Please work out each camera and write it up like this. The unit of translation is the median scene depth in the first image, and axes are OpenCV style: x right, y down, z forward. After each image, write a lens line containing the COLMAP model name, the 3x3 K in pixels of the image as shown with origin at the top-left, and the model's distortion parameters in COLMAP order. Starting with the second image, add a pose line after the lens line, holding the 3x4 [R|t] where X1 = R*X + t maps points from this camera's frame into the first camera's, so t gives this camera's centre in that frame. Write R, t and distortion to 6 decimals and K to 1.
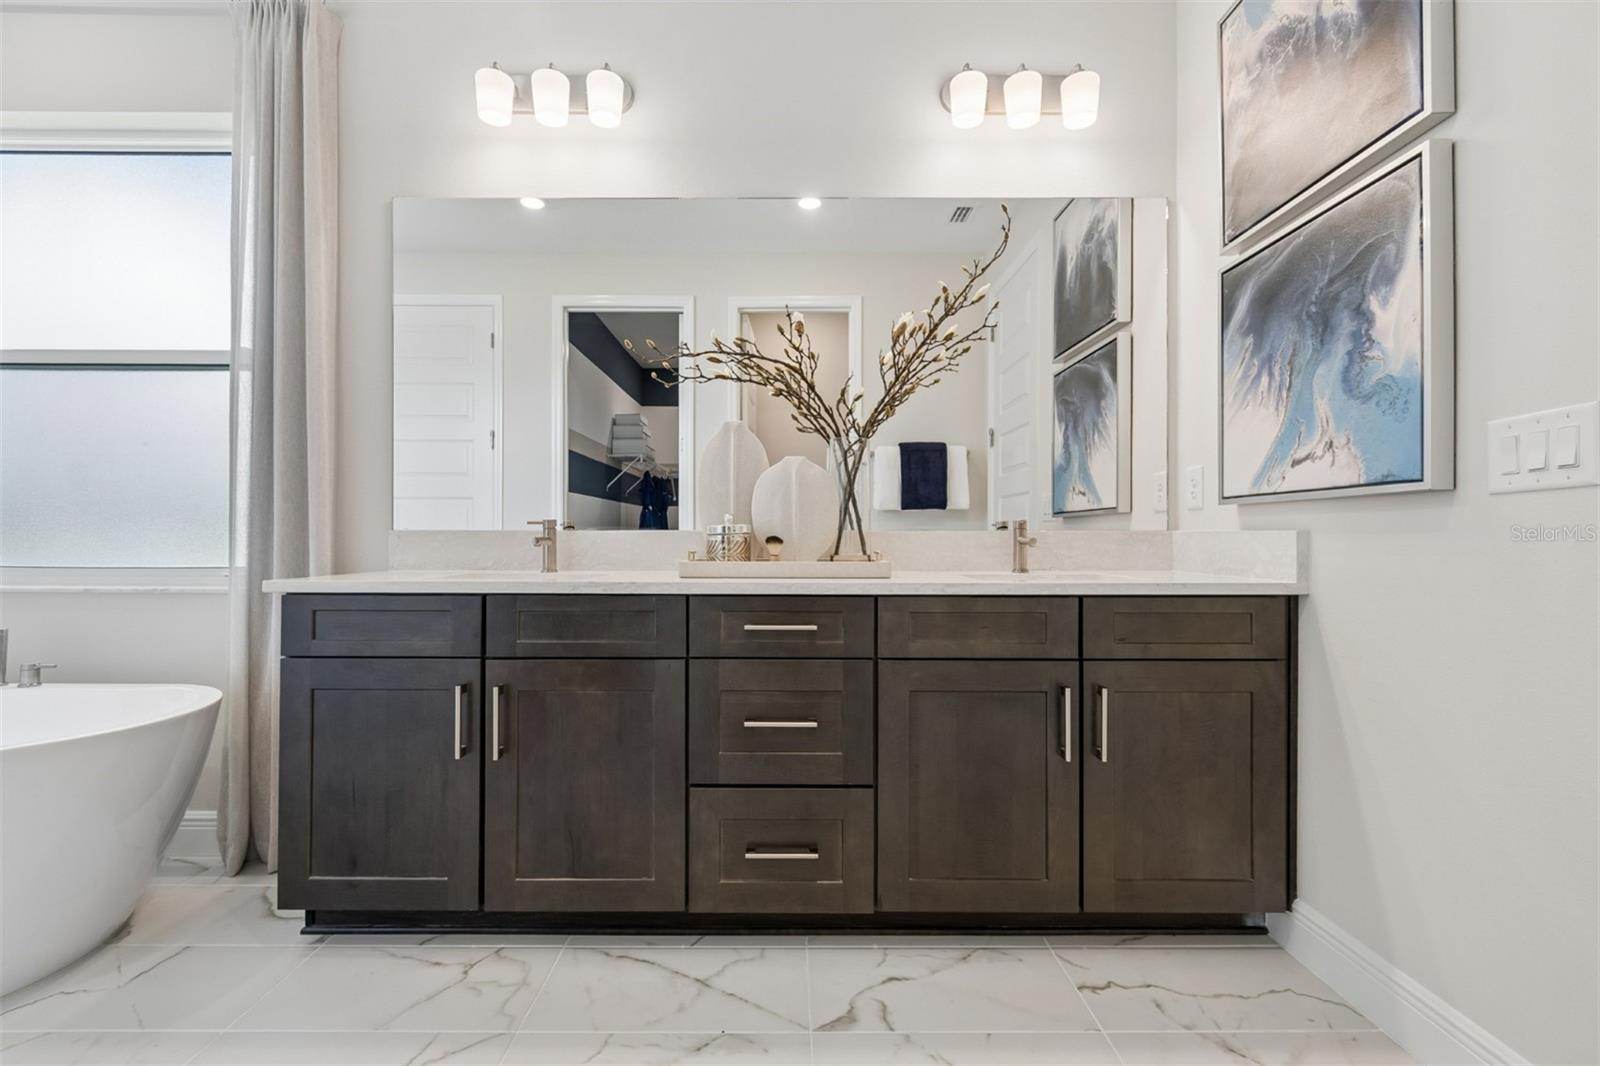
lens RADIAL K [[718.0, 0, 793.7], [0, 718.0, 533.0], [0, 0, 1]] dist [-0.000040, -0.001406]
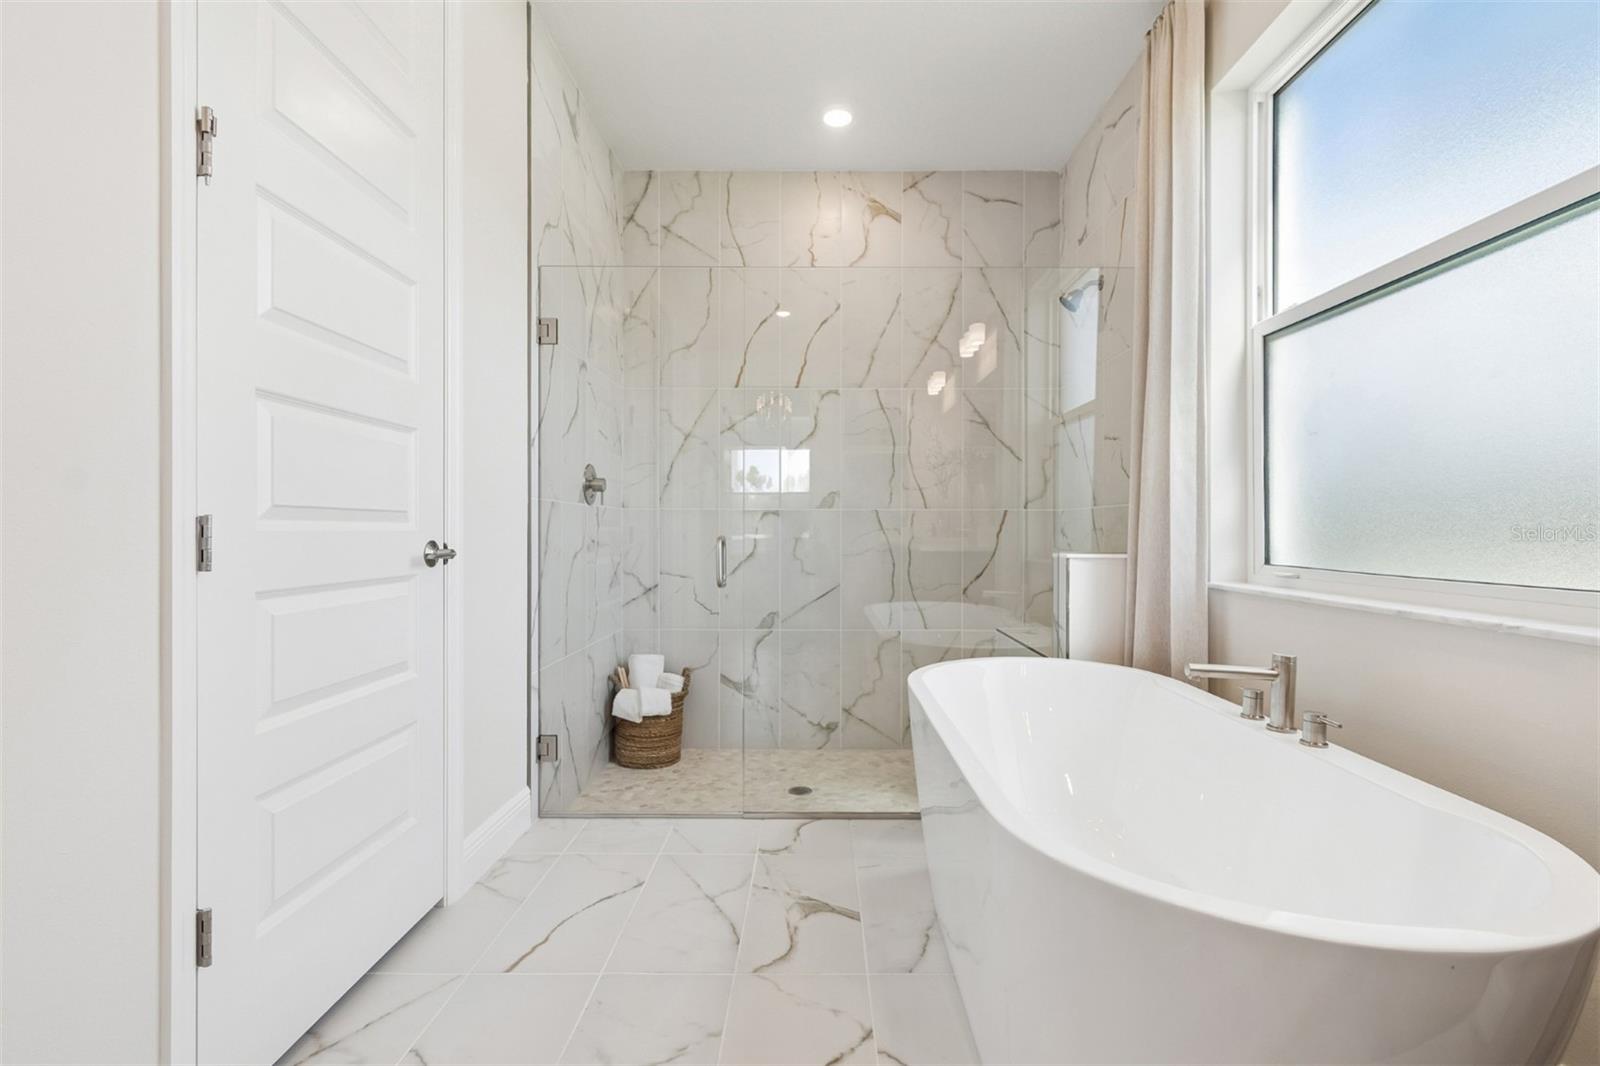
lens RADIAL K [[718.0, 0, 824.4], [0, 718.0, 529.2], [0, 0, 1]] dist [-0.000040, -0.001406]
pose [[-0.003309, -0.006405, -0.999974, -0.420699], [0.006894, 0.999956, -0.006427, 0.005704], [0.999971, -0.006915, -0.003265, 0.608446]]
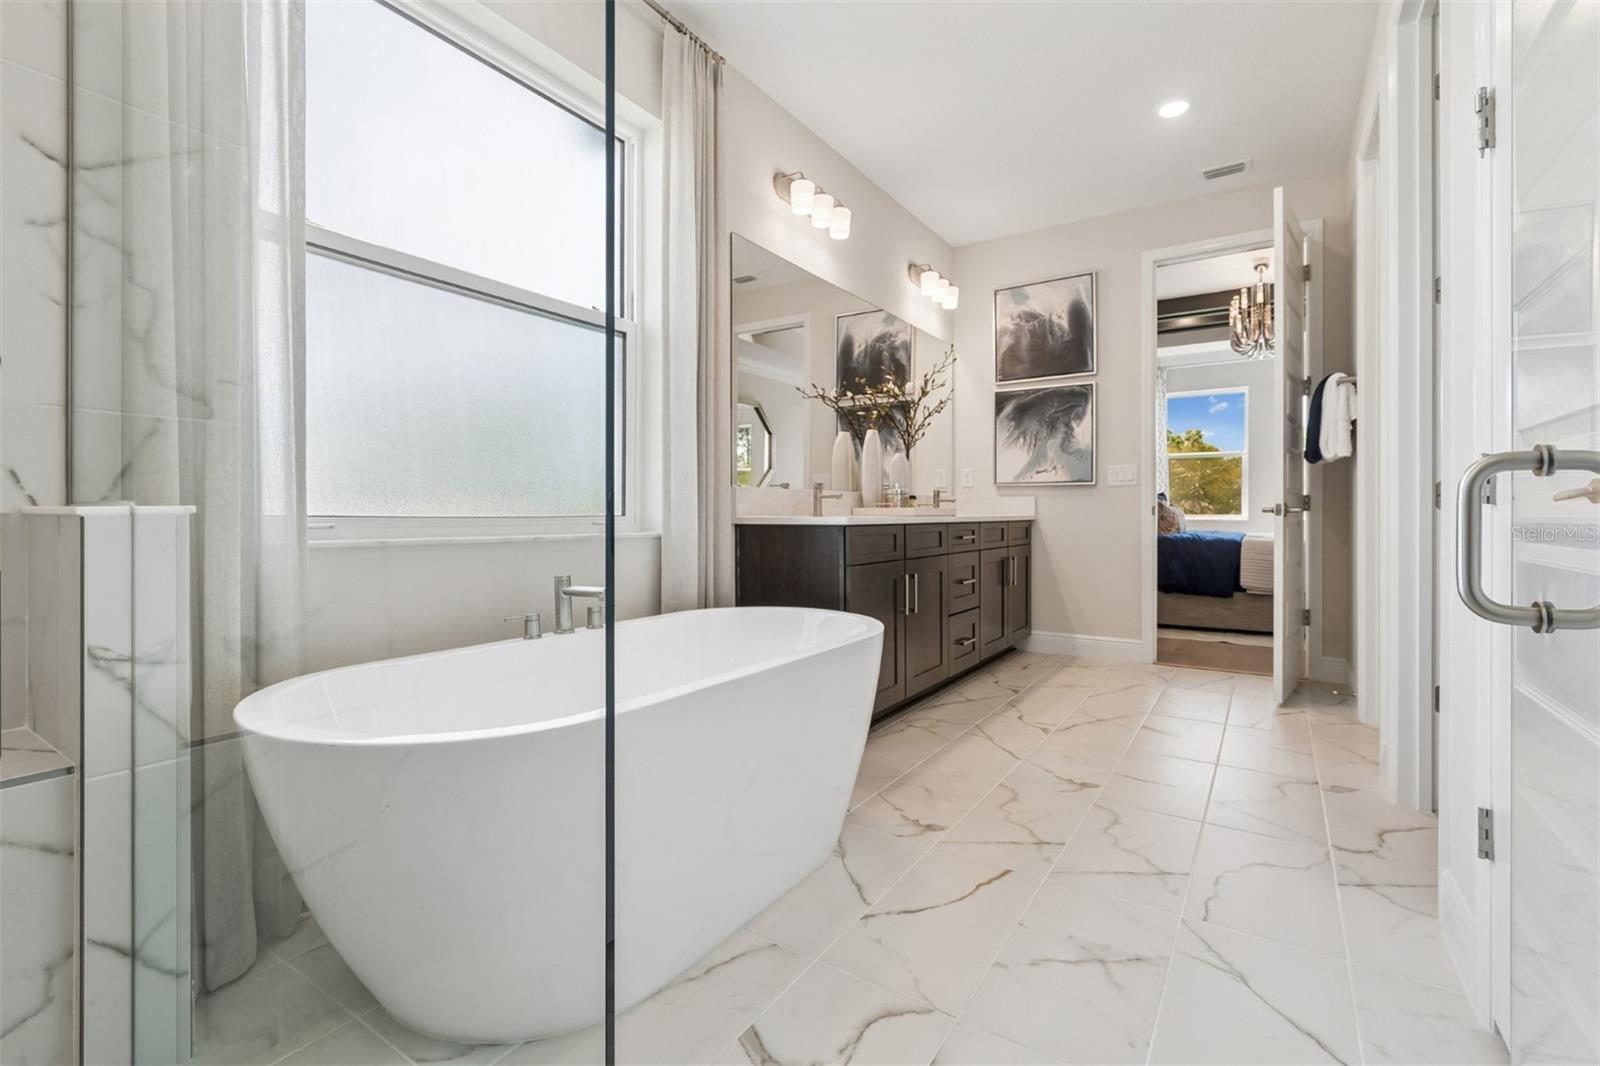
lens RADIAL K [[718.0, 0, 787.1], [0, 718.0, 491.4], [0, 0, 1]] dist [-0.000040, -0.001406]
pose [[0.572285, 0.021562, 0.819771, -2.091278], [-0.010455, 0.999765, -0.018998, 0.038517], [-0.819988, 0.002301, 0.572376, 0.196819]]
